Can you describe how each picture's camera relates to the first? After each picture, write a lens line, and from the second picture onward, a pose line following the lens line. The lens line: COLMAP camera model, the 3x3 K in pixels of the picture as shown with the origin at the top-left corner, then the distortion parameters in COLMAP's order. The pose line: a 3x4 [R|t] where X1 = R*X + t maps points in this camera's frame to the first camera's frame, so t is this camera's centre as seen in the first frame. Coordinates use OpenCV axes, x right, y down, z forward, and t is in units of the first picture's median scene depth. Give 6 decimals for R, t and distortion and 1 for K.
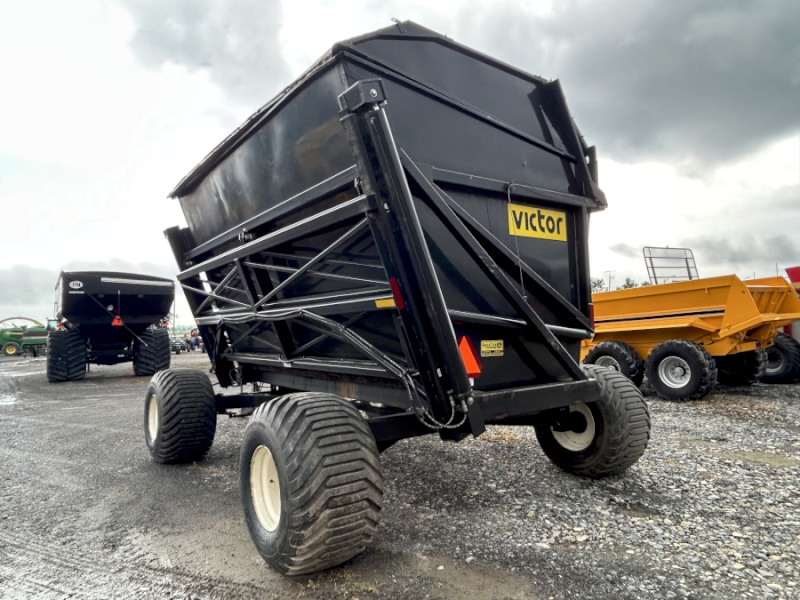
lens RADIAL K [[531.6, 0, 400.6], [0, 531.6, 296.1], [0, 0, 1]] dist [-0.002222, -0.002041]
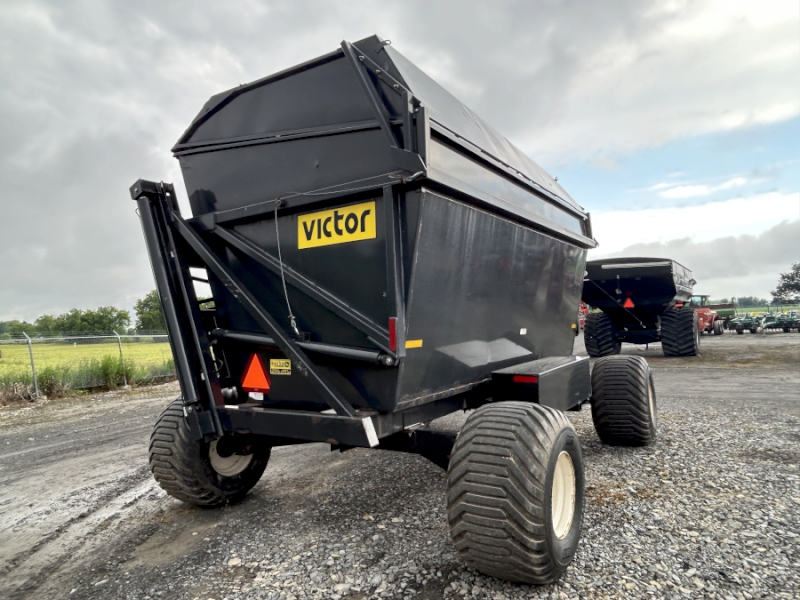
lens RADIAL K [[531.6, 0, 400.6], [0, 531.6, 296.1], [0, 0, 1]] dist [-0.002222, -0.002041]
pose [[0.352007, -0.032965, -0.935417, 1.094283], [0.086437, 0.996254, -0.002582, -0.013070], [0.931998, -0.079946, 0.353538, 0.781513]]
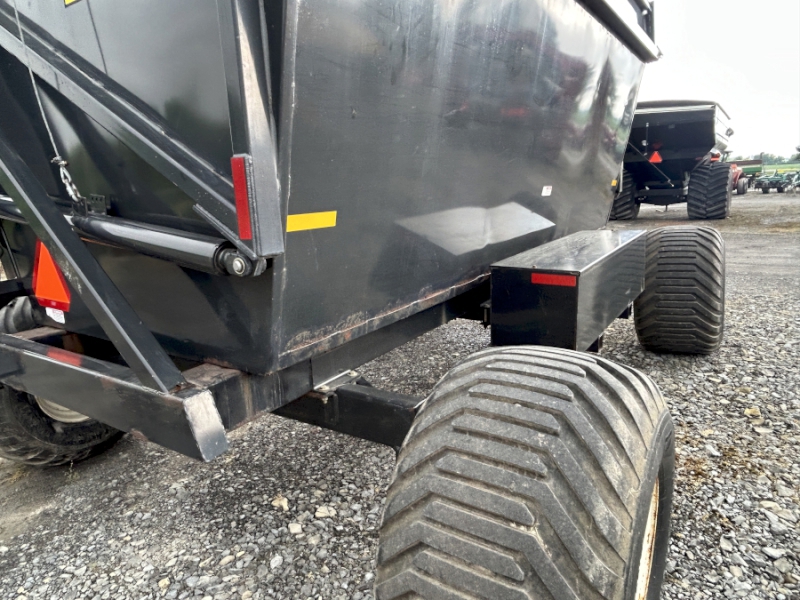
lens RADIAL K [[531.6, 0, 400.6], [0, 531.6, 296.1], [0, 0, 1]] dist [-0.002222, -0.002041]
pose [[0.350884, 0.204454, -0.913827, 0.691086], [0.093621, 0.963325, 0.251476, 0.024445], [0.931727, -0.173792, 0.318874, 1.014125]]
